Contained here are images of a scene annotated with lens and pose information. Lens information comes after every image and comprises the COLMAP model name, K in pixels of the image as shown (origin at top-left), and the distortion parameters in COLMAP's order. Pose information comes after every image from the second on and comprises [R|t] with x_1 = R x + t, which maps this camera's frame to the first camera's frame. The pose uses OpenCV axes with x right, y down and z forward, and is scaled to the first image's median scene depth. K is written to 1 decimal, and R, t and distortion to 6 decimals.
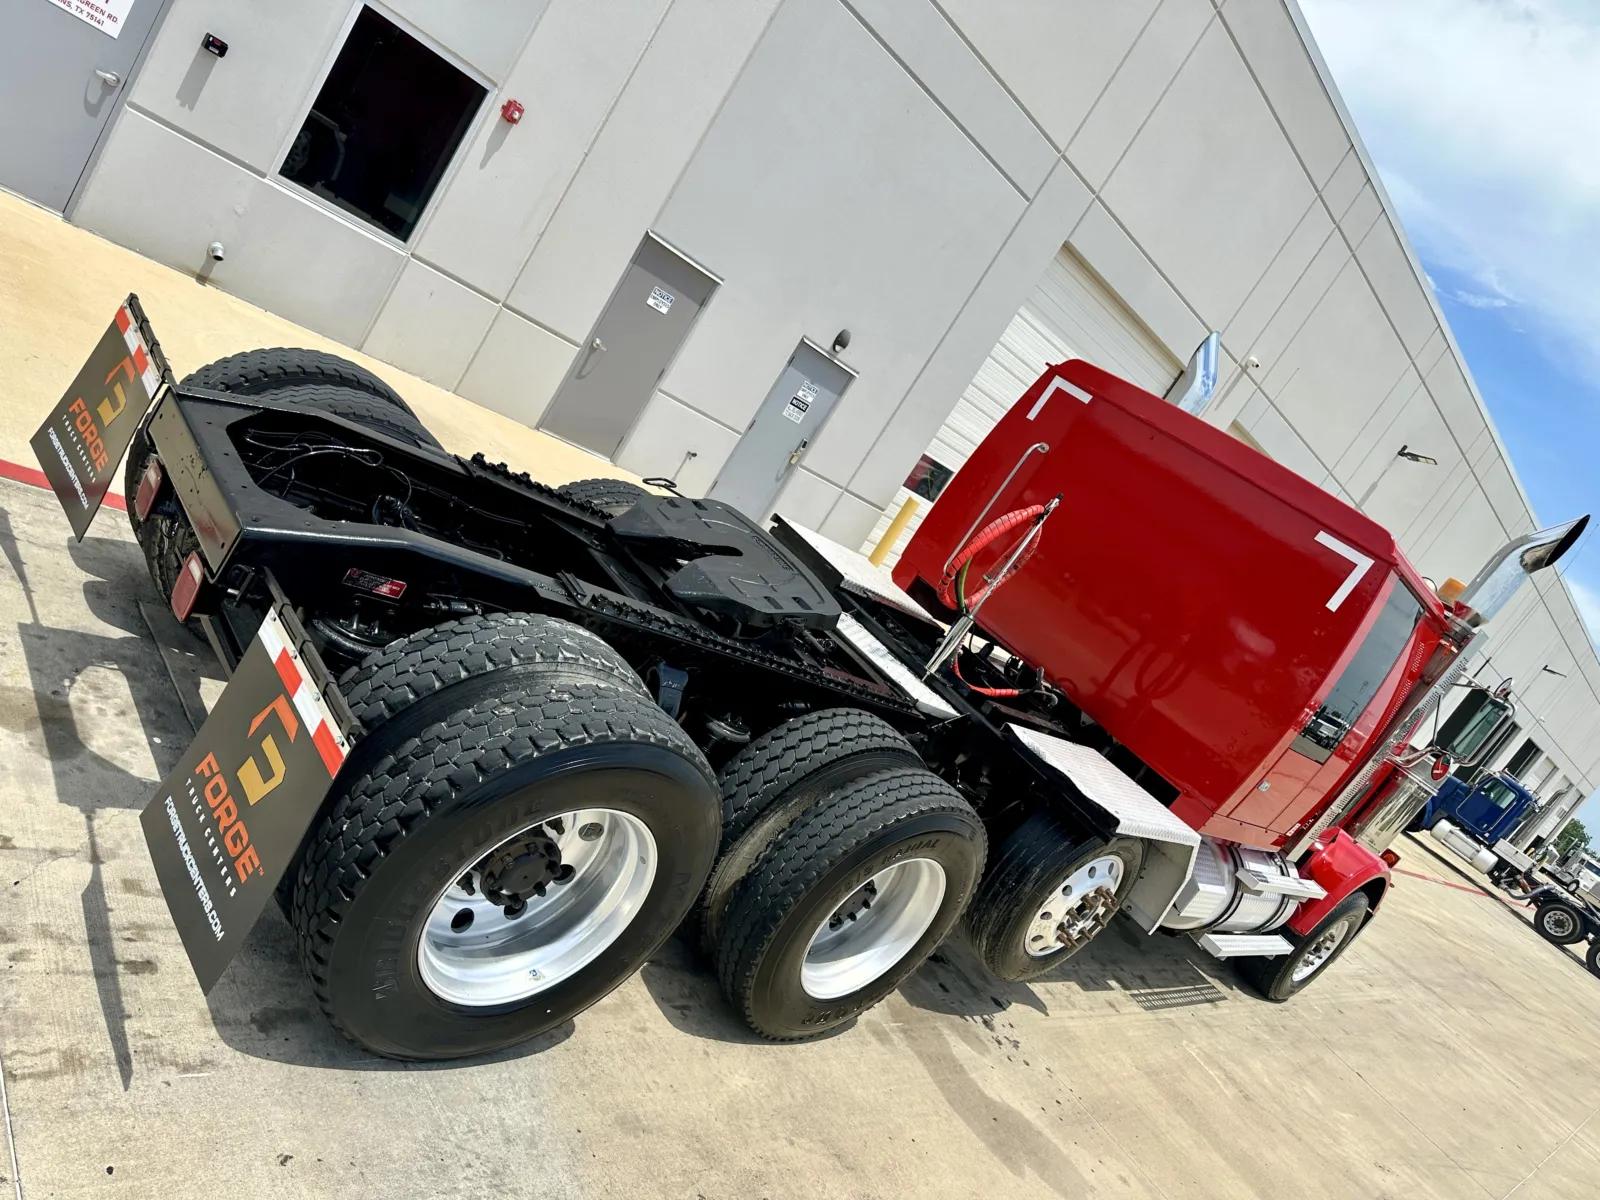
lens RADIAL K [[1126.2, 0, 794.4], [0, 1126.2, 602.5], [0, 0, 1]] dist [0.083711, -0.090006]
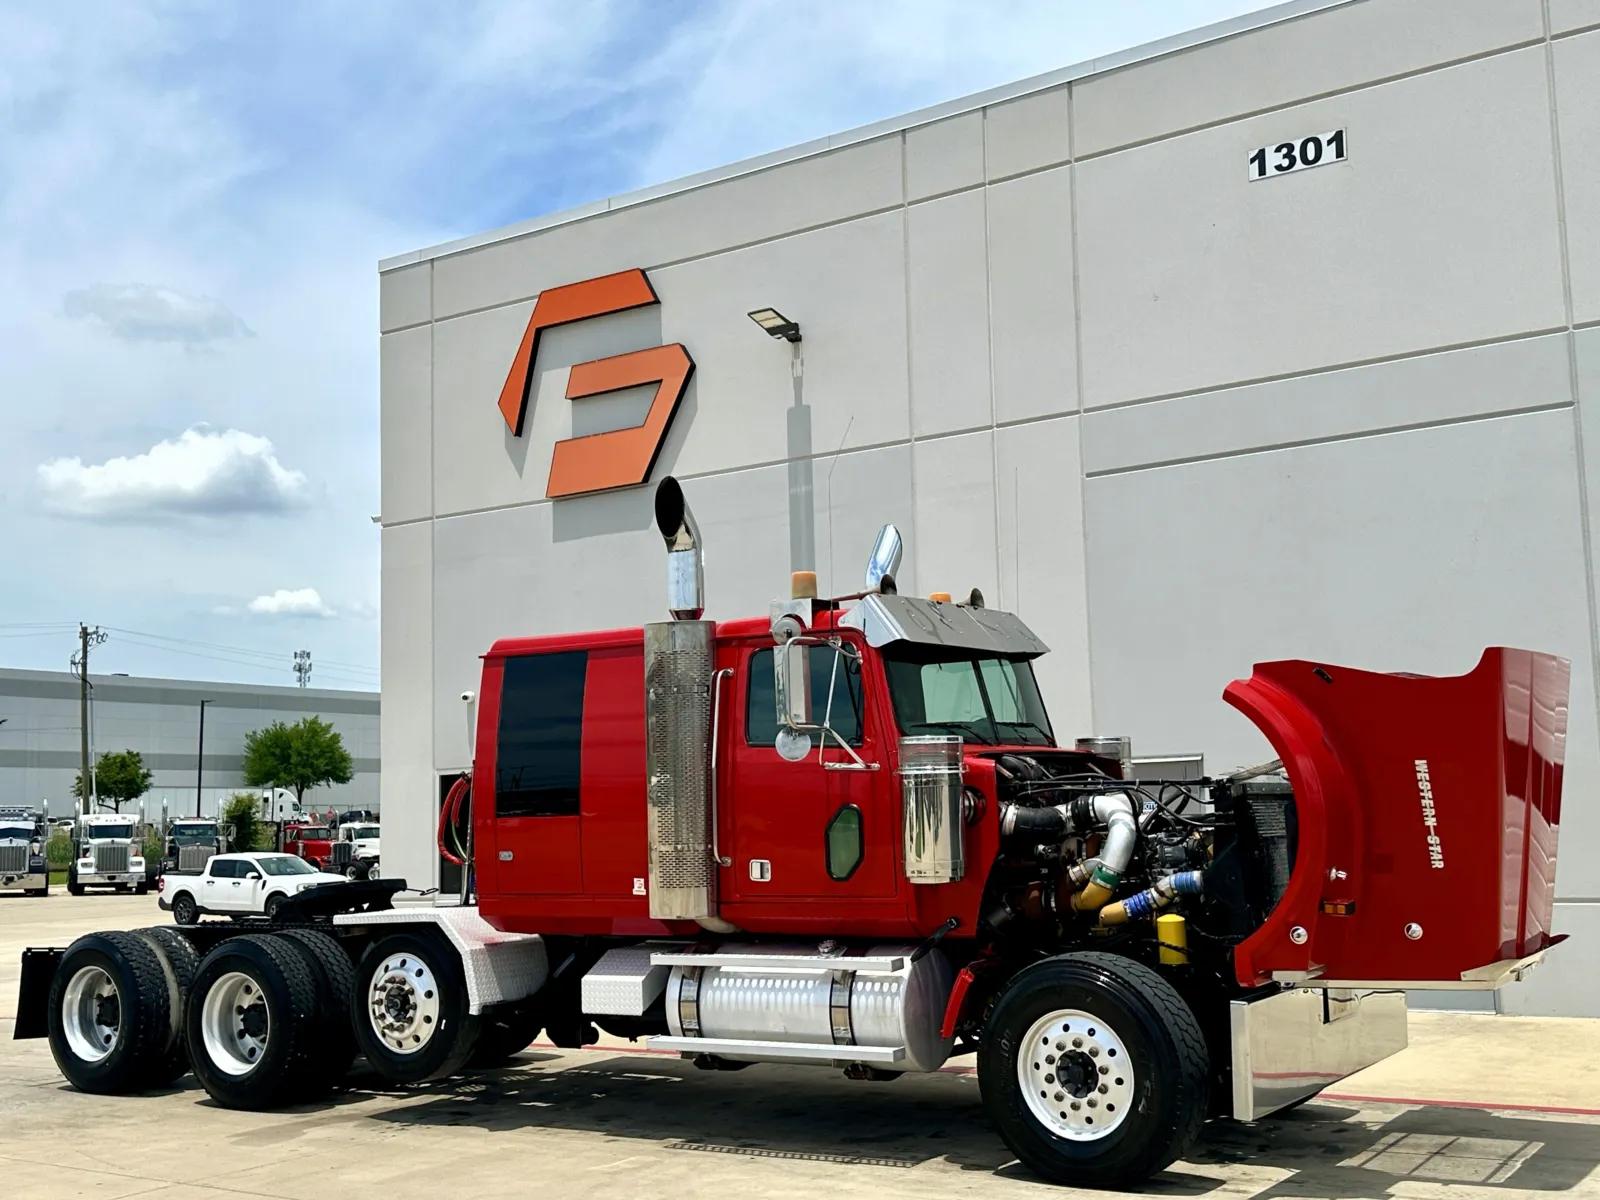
lens RADIAL K [[1769.4, 0, 796.6], [0, 1769.4, 615.9], [0, 0, 1]] dist [0.206508, -0.469269]
pose [[0.188271, -0.639507, -0.745376, 1.218255], [-0.066163, 0.748965, -0.659298, 0.713129], [0.979886, 0.173443, 0.098697, 0.647165]]
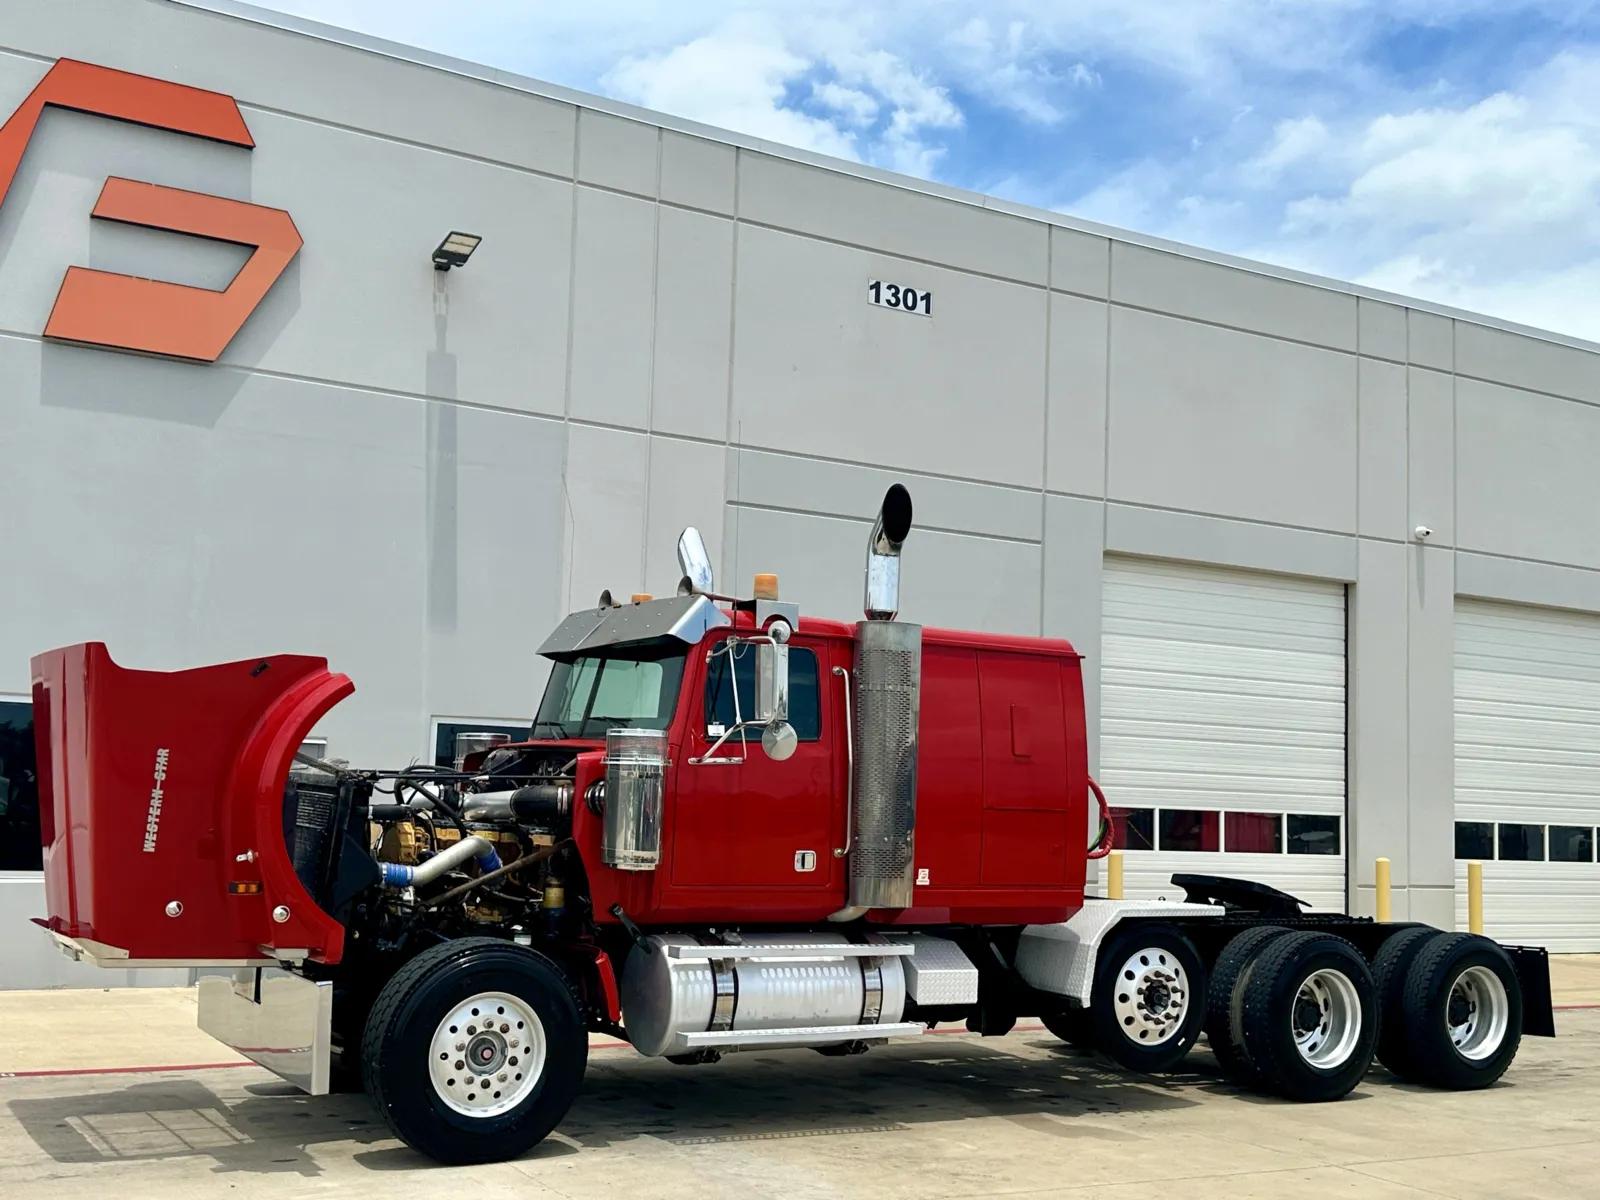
lens RADIAL K [[1741.5, 0, 798.3], [0, 1741.5, 618.8], [0, 0, 1]] dist [0.202071, -0.440699]
pose [[0.843024, -0.525623, -0.114158, 0.237596], [0.443324, 0.799186, -0.405913, 0.341331], [0.304590, 0.291585, 0.906754, -0.655456]]
